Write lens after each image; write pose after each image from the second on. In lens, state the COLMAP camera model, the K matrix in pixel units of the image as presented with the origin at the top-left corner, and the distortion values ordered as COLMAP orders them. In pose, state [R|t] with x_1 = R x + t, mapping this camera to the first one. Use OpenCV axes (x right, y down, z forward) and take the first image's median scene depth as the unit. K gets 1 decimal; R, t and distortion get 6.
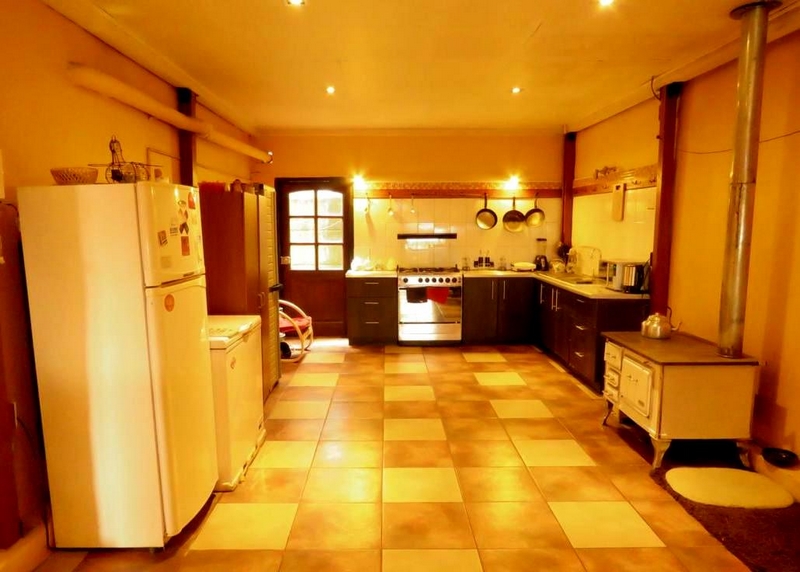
lens RADIAL K [[569.5, 0, 396.9], [0, 569.5, 299.8], [0, 0, 1]] dist [0.011364, 0.010556]
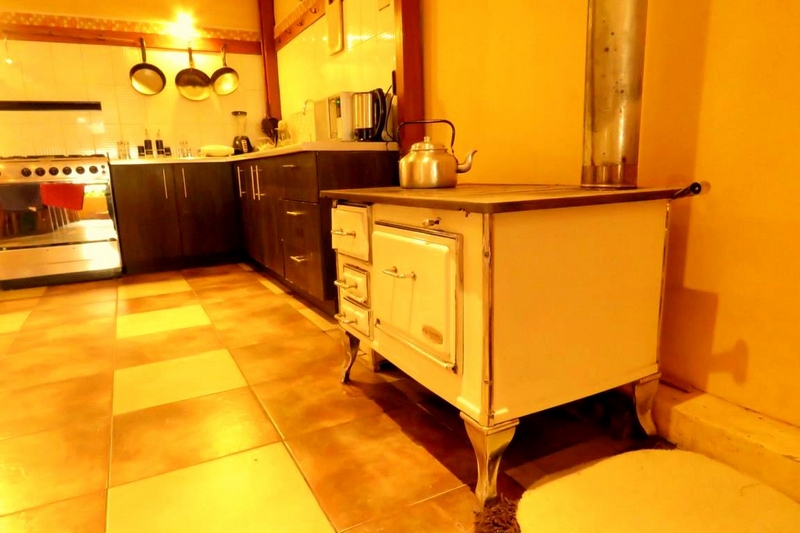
lens RADIAL K [[509.3, 0, 401.9], [0, 509.3, 267.1], [0, 0, 1]] dist [0.034365, 0.002013]
pose [[0.887407, -0.113331, 0.446840, 0.179061], [0.089280, 0.993209, 0.074598, 0.074872], [-0.452260, -0.026305, 0.891498, 0.479006]]
